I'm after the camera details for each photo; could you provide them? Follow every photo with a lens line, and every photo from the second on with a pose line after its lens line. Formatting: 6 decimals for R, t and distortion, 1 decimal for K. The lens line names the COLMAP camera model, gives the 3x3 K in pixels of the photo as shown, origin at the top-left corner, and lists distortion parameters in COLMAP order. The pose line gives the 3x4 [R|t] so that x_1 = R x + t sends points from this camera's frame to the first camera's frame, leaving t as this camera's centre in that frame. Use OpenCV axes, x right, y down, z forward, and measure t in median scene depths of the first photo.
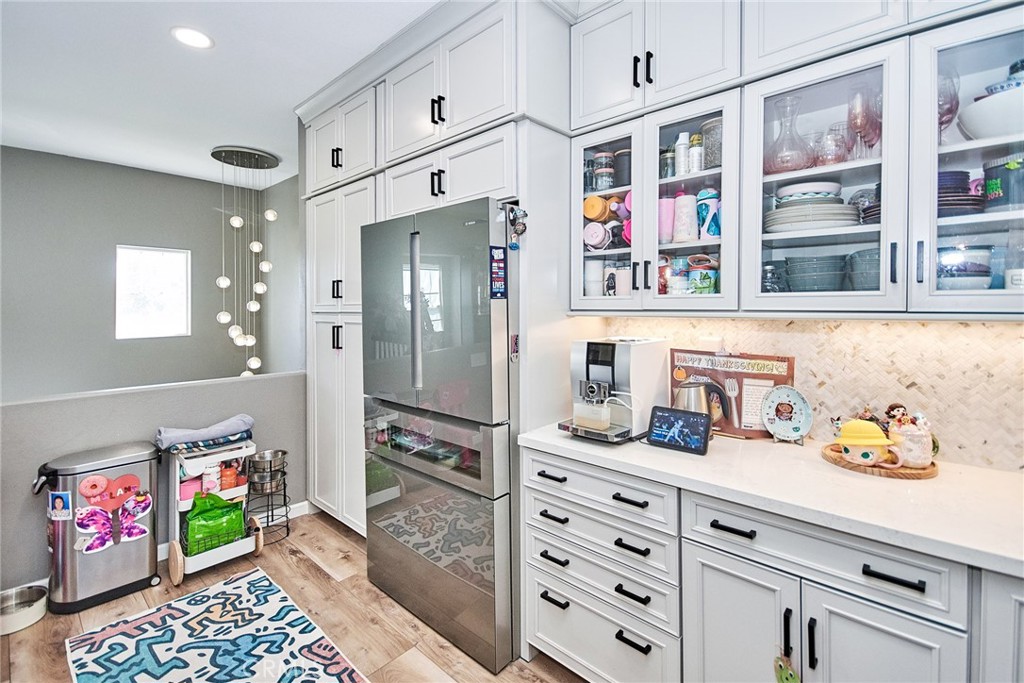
lens RADIAL K [[467.6, 0, 507.6], [0, 467.6, 313.6], [0, 0, 1]] dist [0.021890, -0.011532]
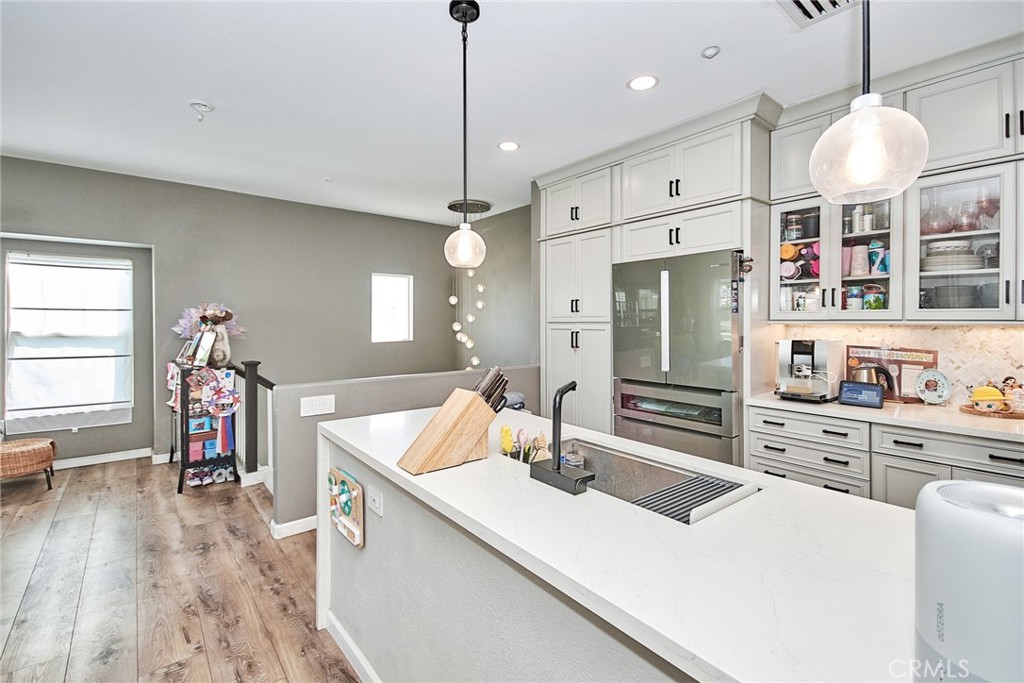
lens RADIAL K [[467.6, 0, 531.2], [0, 467.6, 324.9], [0, 0, 1]] dist [0.021890, -0.011532]
pose [[0.993813, 0.002393, -0.111043, -0.526486], [-0.002942, 0.999984, -0.004783, 0.019642], [0.111030, 0.005080, 0.993804, -0.663620]]
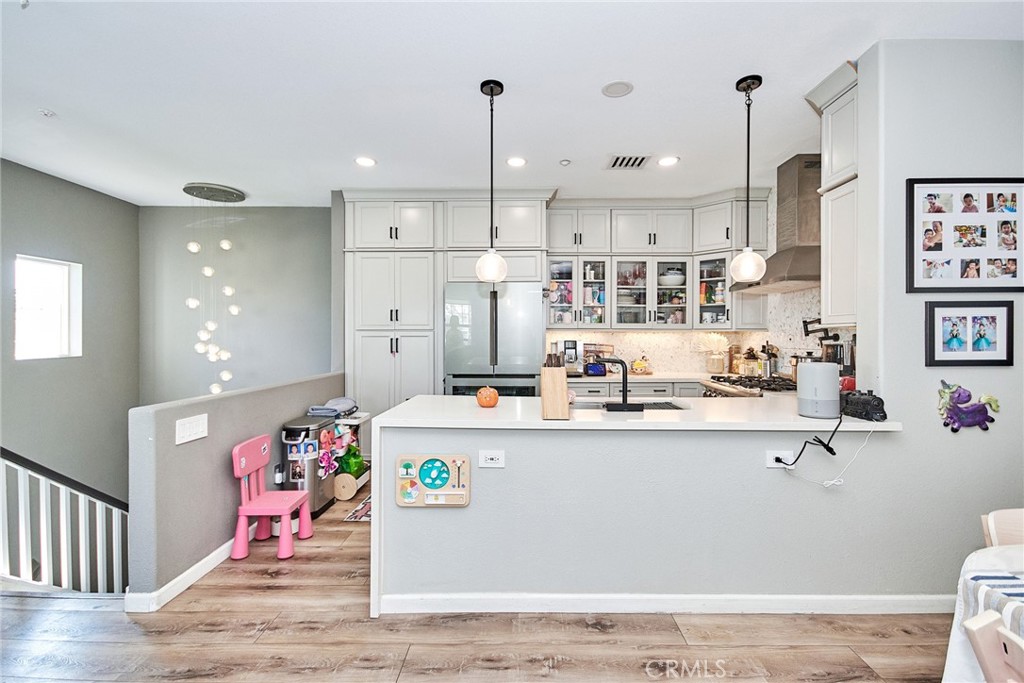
lens RADIAL K [[467.6, 0, 516.6], [0, 467.6, 339.7], [0, 0, 1]] dist [0.021890, -0.011532]
pose [[0.724597, -0.002147, 0.689169, -1.819124], [0.008550, 0.999946, -0.005874, 0.068441], [-0.689120, 0.010148, 0.724576, -0.690310]]
